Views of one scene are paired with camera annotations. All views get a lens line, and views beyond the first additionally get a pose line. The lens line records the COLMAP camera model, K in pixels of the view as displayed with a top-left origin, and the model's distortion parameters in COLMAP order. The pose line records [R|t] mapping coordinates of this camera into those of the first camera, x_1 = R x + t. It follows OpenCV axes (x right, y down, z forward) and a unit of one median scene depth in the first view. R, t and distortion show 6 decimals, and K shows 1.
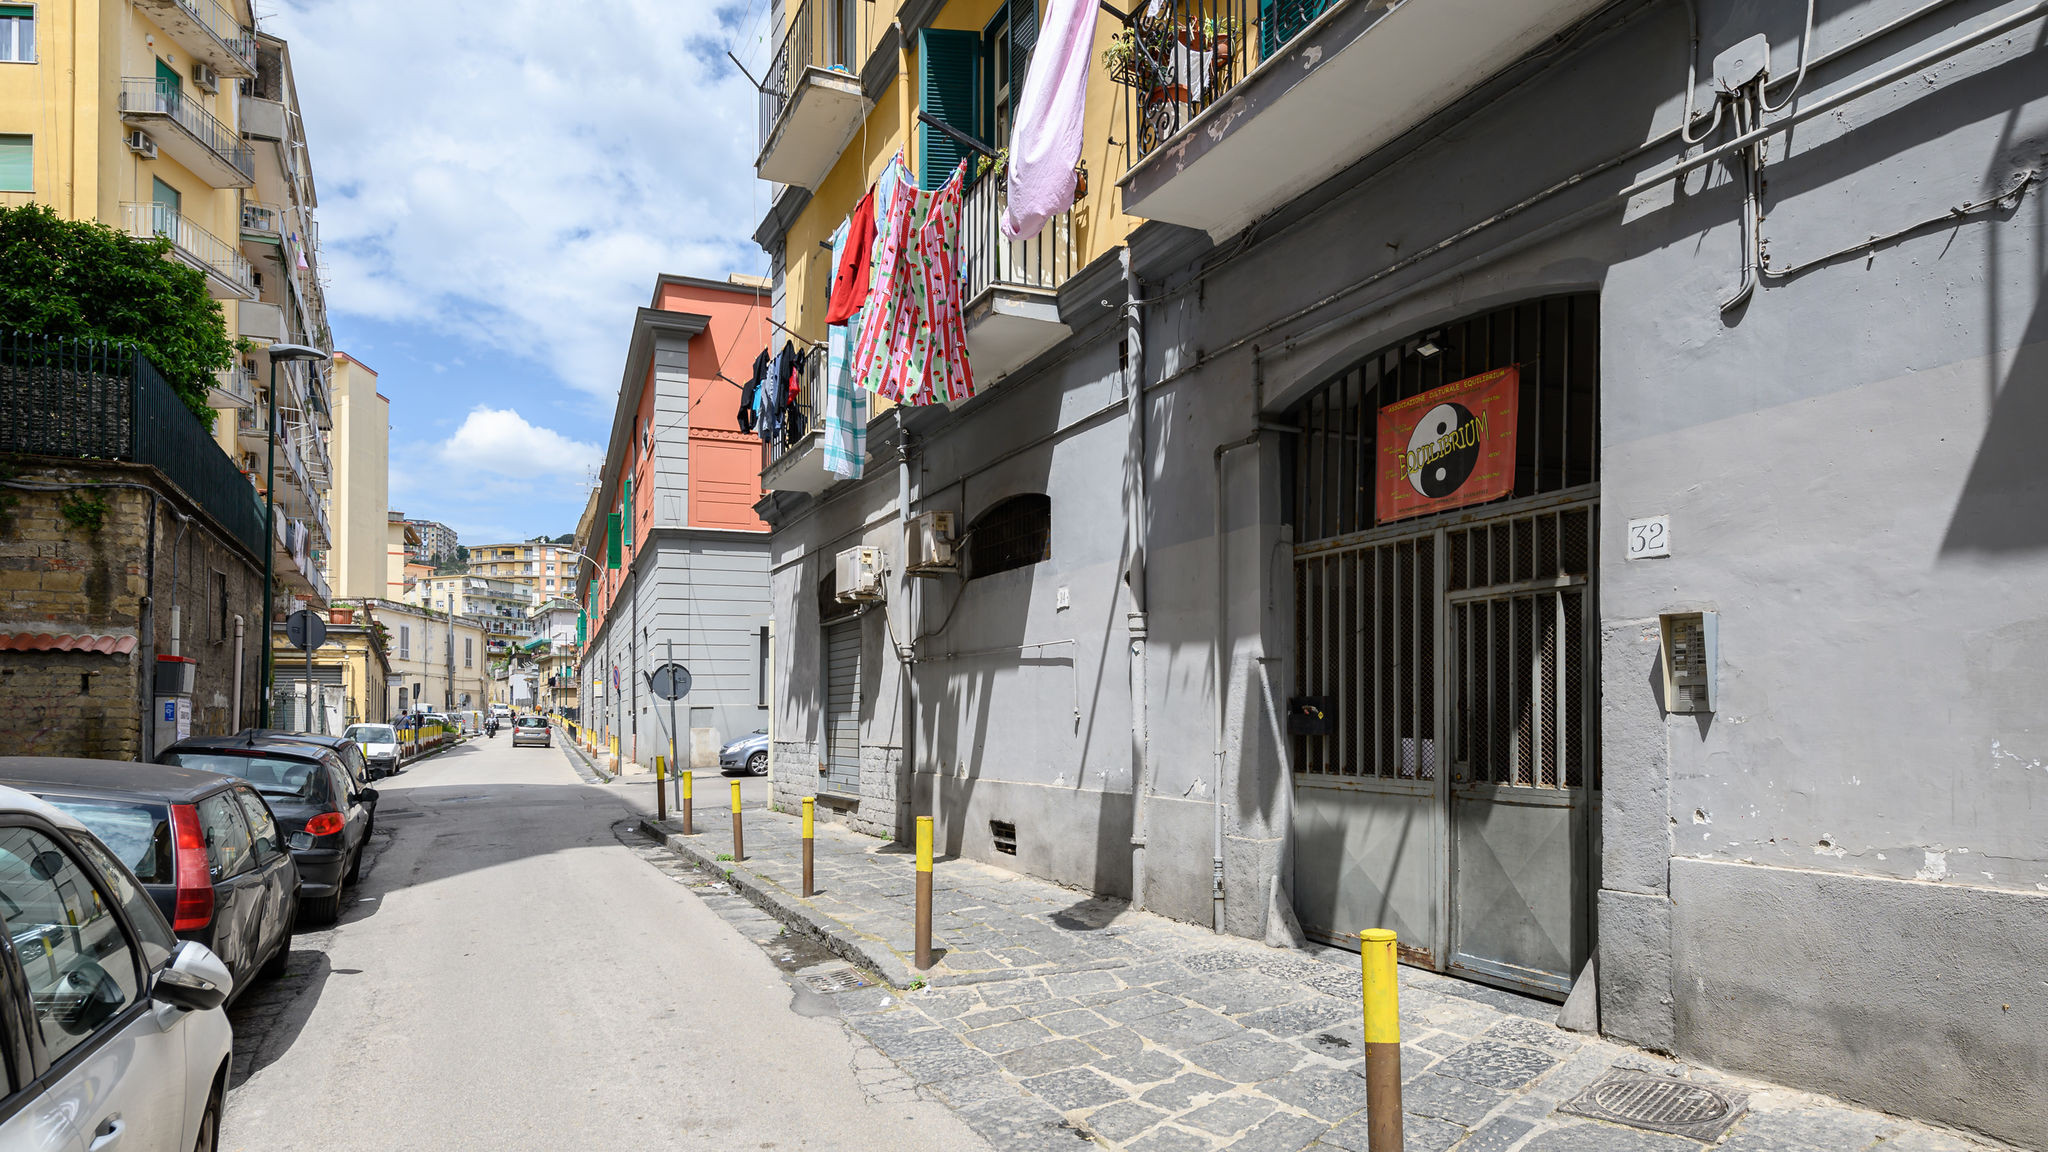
lens RADIAL K [[1205.3, 0, 1021.9], [0, 1205.3, 575.6], [0, 0, 1]] dist [0.005143, -0.007299]
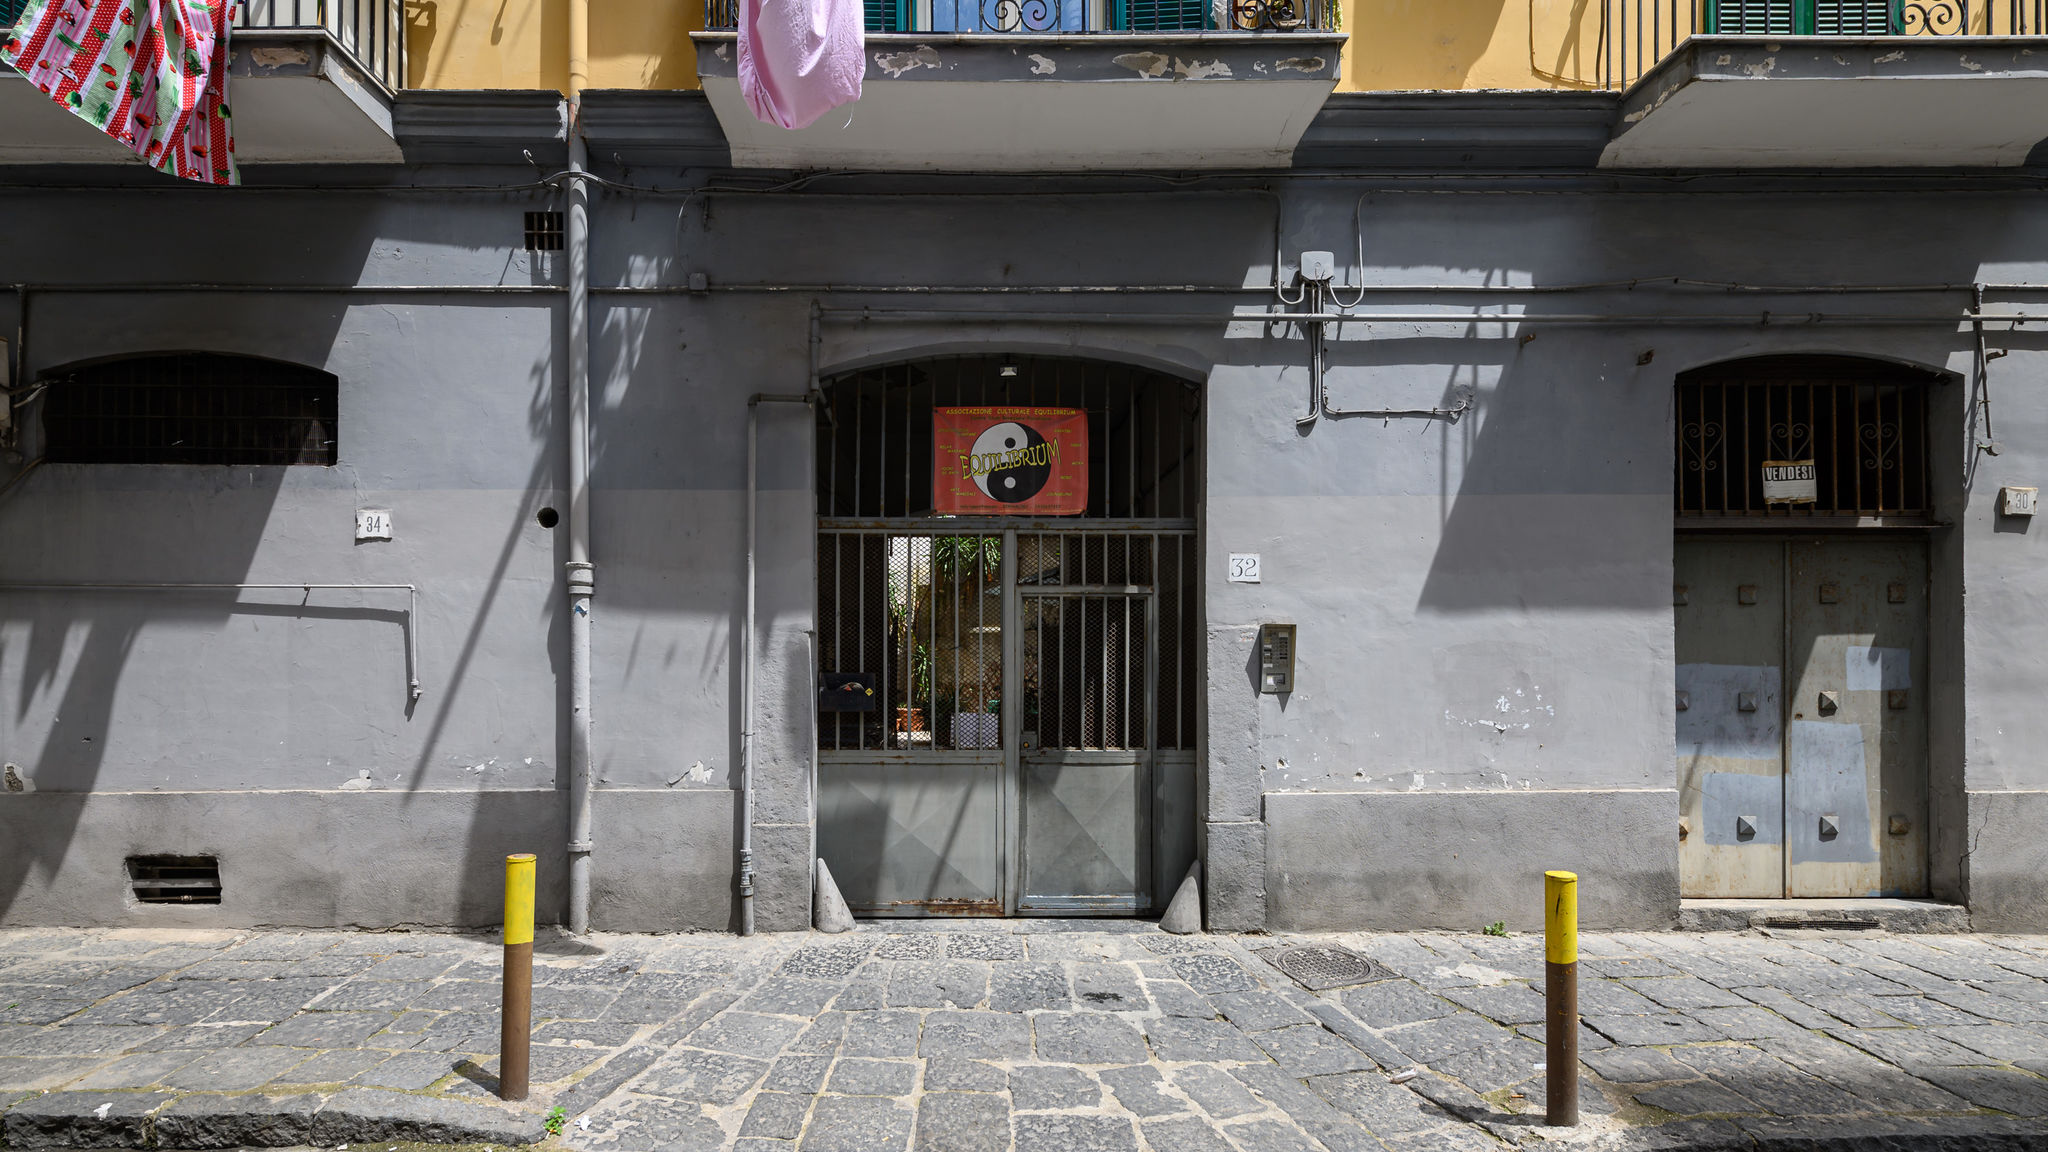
lens RADIAL K [[952.7, 0, 1029.0], [0, 952.7, 609.8], [0, 0, 1]] dist [0.008996, -0.001365]
pose [[0.408224, 0.074246, 0.909857, -0.528015], [-0.111466, 0.993283, -0.031042, 0.071187], [-0.906051, -0.088746, 0.413758, 0.685944]]
